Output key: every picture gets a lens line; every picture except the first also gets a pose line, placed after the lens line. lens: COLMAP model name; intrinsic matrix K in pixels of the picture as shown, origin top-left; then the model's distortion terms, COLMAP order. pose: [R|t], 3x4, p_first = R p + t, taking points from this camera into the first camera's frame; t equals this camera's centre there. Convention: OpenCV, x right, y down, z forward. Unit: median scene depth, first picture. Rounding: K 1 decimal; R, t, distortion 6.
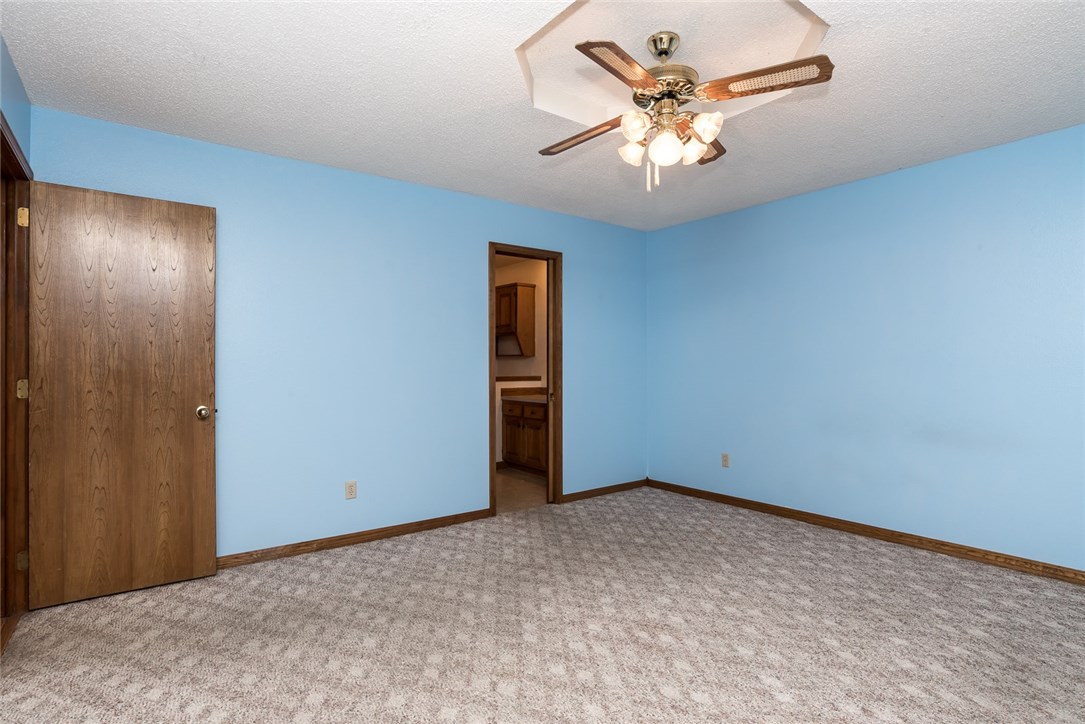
lens RADIAL K [[555.7, 0, 545.8], [0, 555.7, 364.1], [0, 0, 1]] dist [-0.053499, 0.023123]
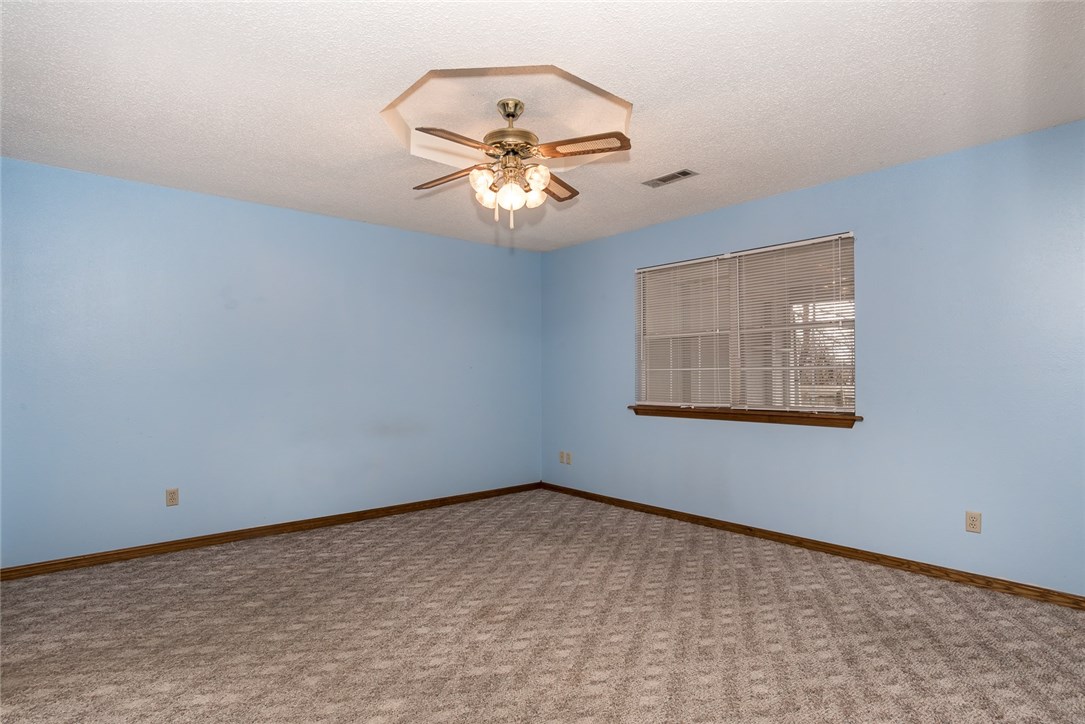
lens RADIAL K [[555.7, 0, 545.8], [0, 555.7, 364.1], [0, 0, 1]] dist [-0.053499, 0.023123]
pose [[-0.068106, 0.022042, 0.997435, -0.726280], [0.002470, 0.999757, -0.021924, -0.001602], [-0.997675, 0.000970, -0.068144, 0.735862]]
